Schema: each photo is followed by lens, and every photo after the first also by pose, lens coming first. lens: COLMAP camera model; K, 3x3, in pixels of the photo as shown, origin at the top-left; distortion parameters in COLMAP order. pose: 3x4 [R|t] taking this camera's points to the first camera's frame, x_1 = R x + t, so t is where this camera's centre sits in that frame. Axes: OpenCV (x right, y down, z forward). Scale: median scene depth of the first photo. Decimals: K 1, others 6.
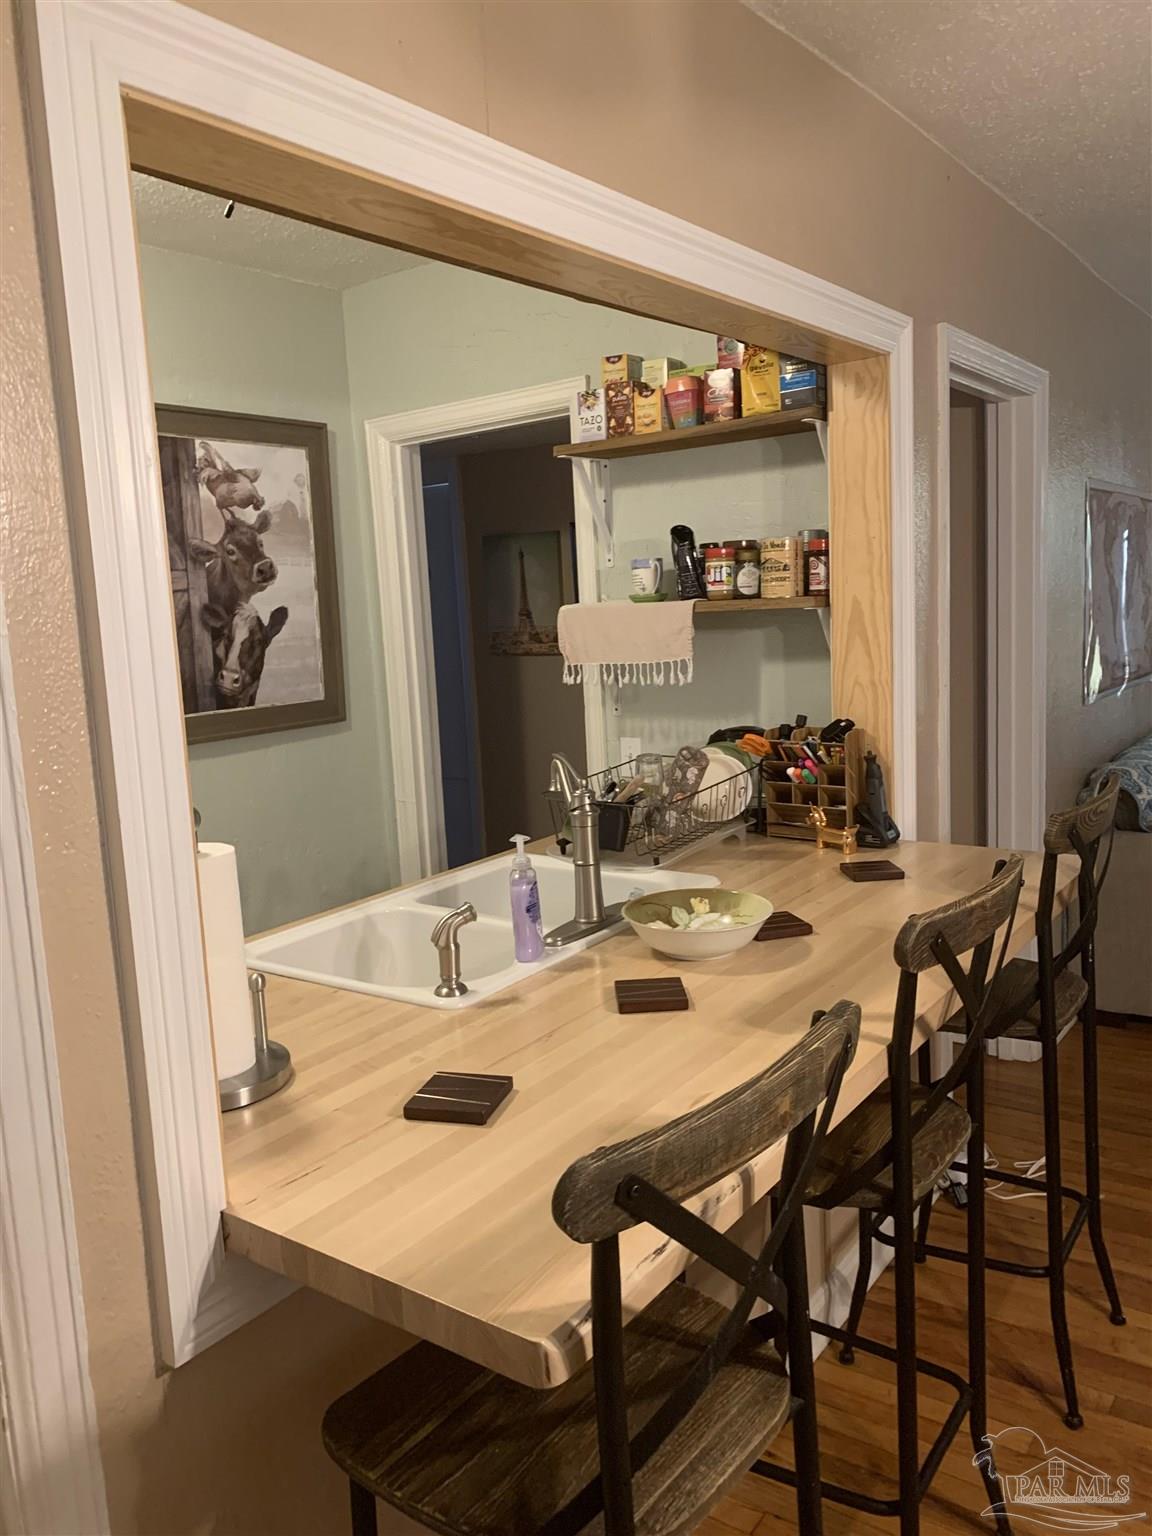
lens RADIAL K [[1180.3, 0, 584.0], [0, 1180.3, 767.1], [0, 0, 1]] dist [0.000330, 0.011450]
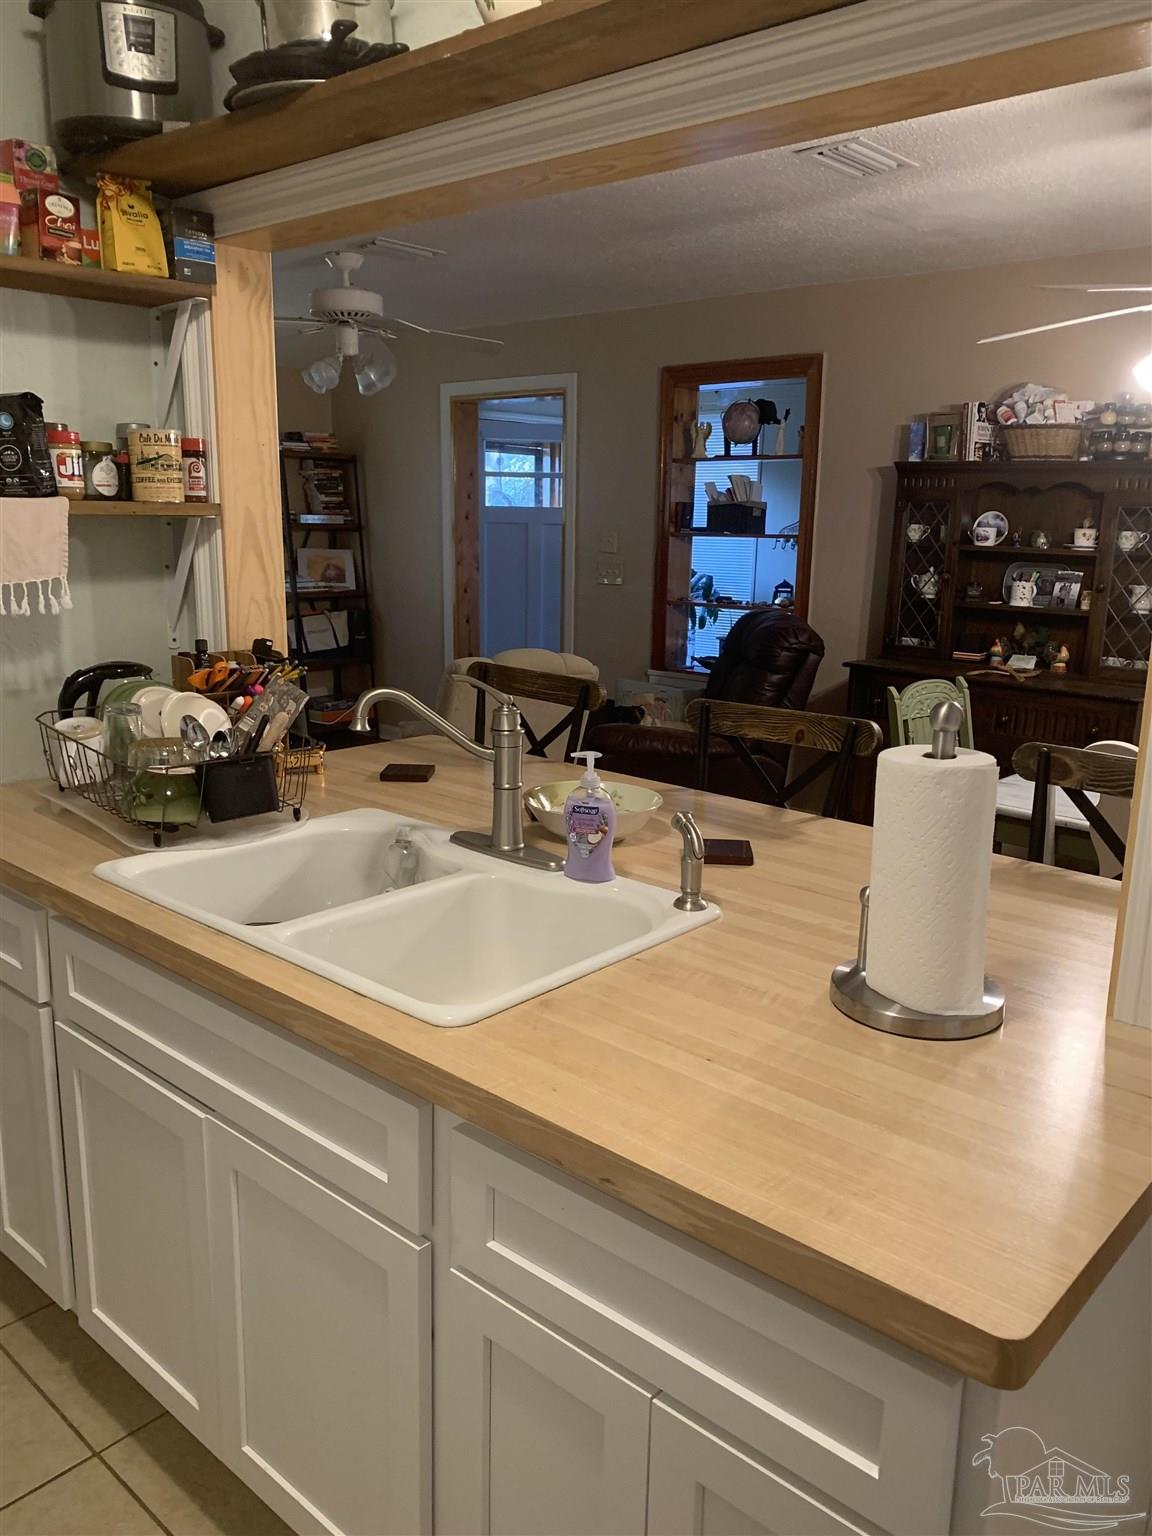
lens RADIAL K [[1180.3, 0, 574.5], [0, 1180.3, 779.6], [0, 0, 1]] dist [0.000330, 0.011450]
pose [[0.096197, -0.170249, 0.980694, -0.711964], [0.120347, 0.980025, 0.158328, -0.049514], [-0.988060, 0.102793, 0.114764, 0.663546]]
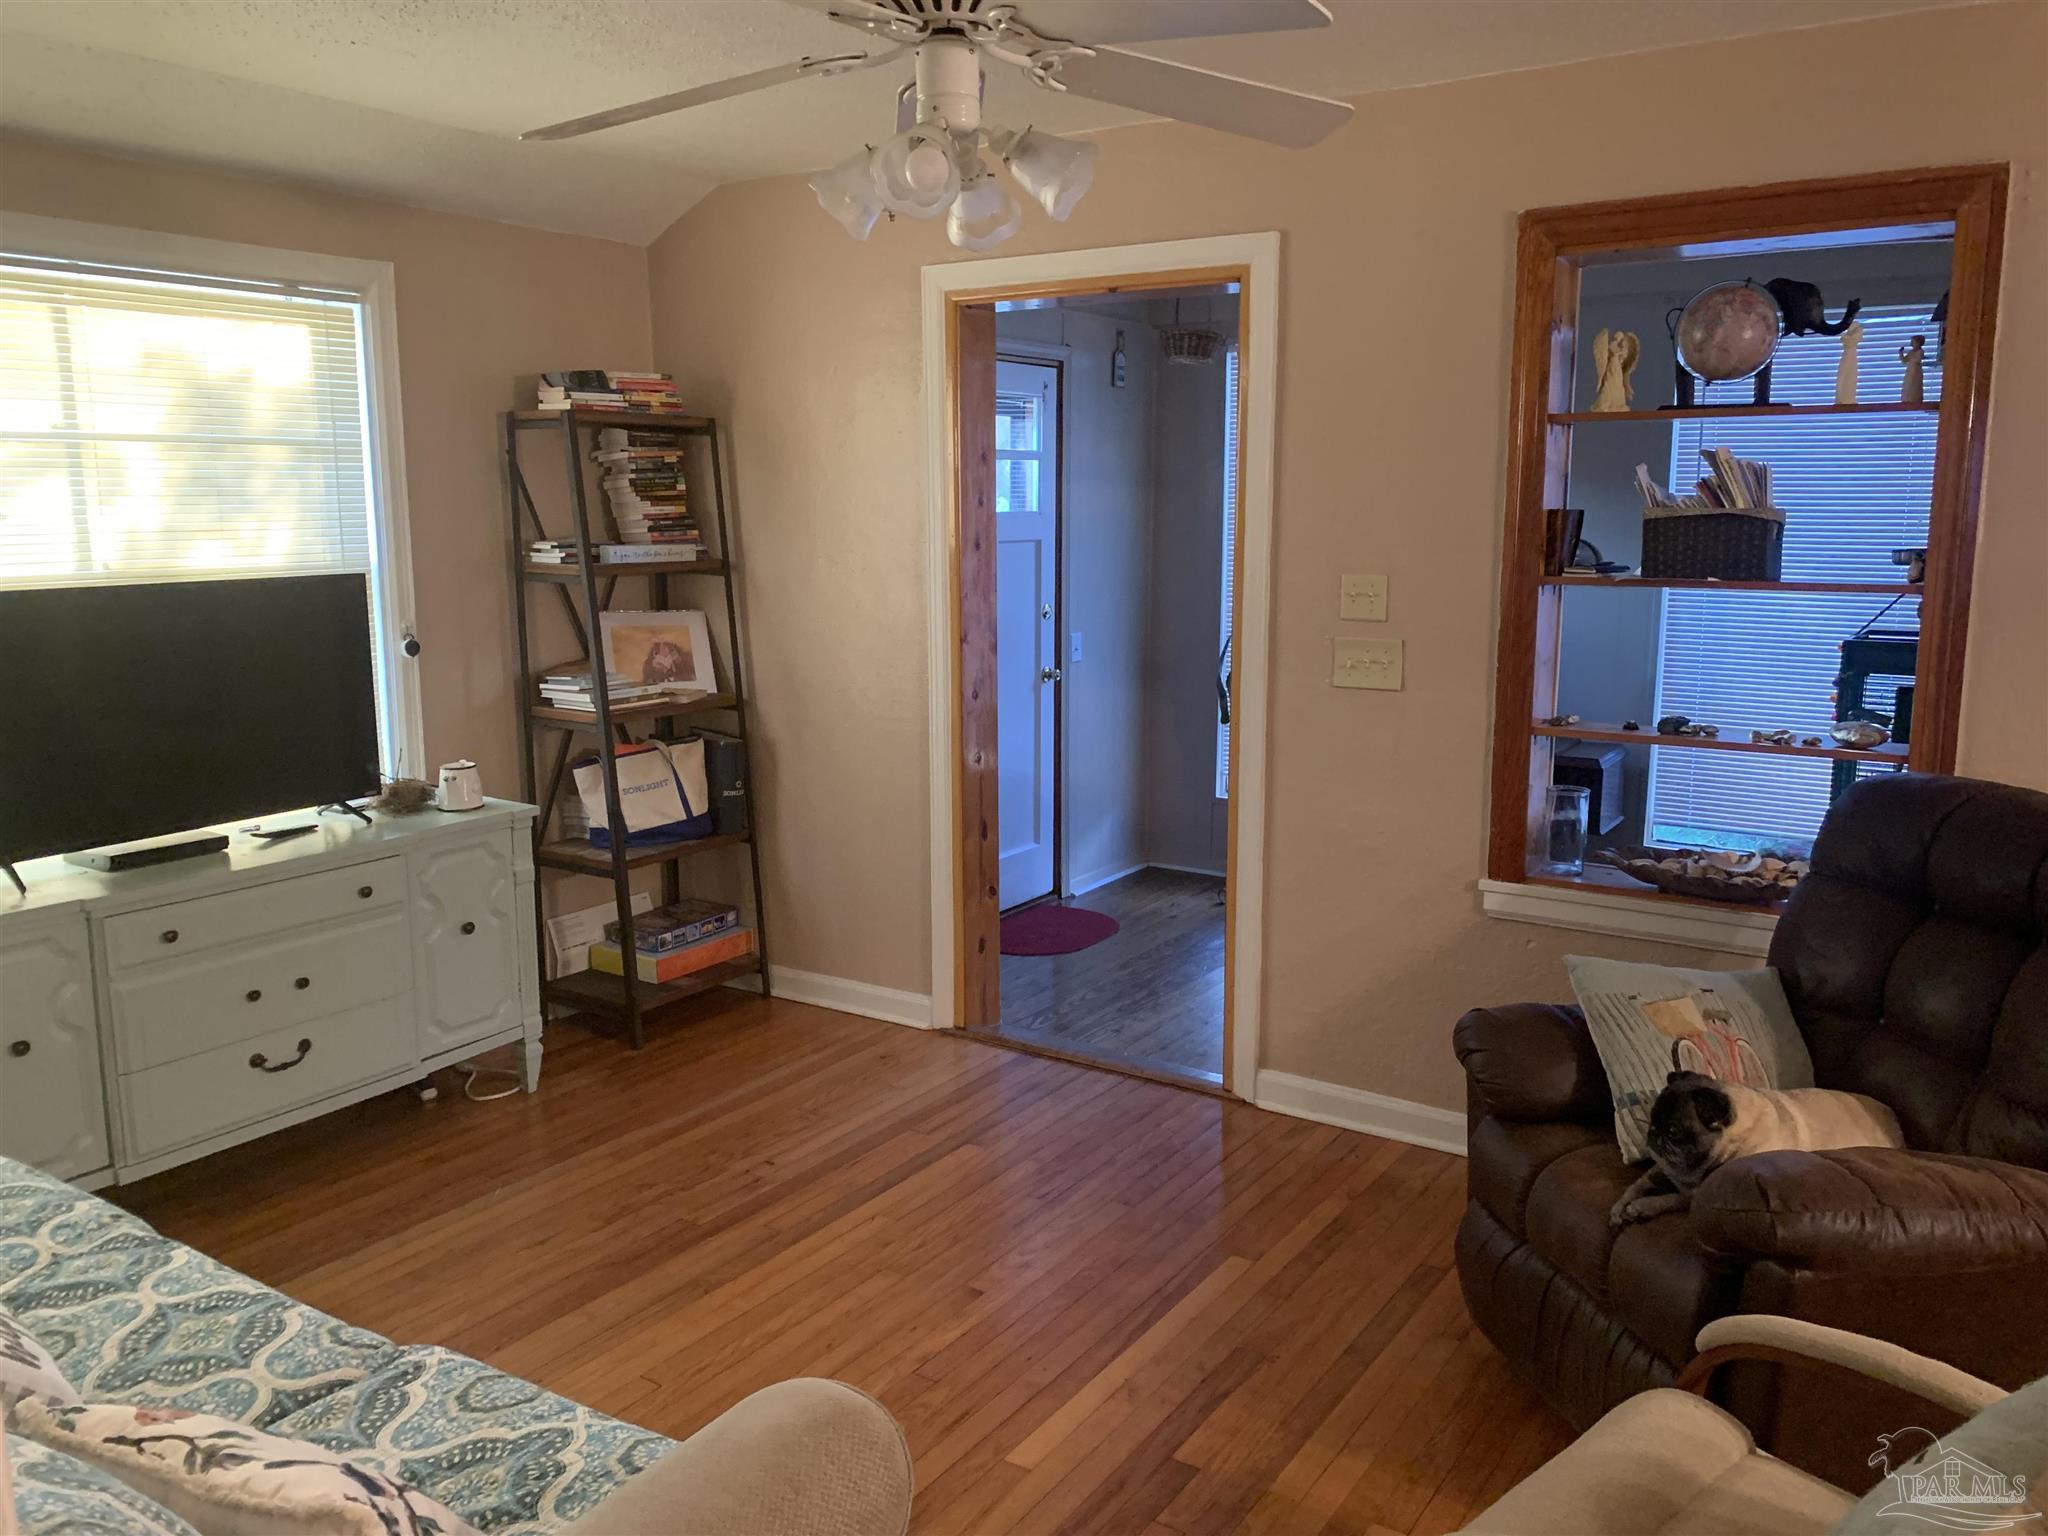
lens RADIAL K [[1573.7, 0, 1041.6], [0, 1573.7, 754.7], [0, 0, 1]] dist [0.000330, 0.011450]
pose [[-0.060975, -0.112248, 0.991808, -0.375012], [0.146755, 0.981850, 0.120143, -0.103761], [-0.987292, 0.152879, -0.043395, 0.842878]]
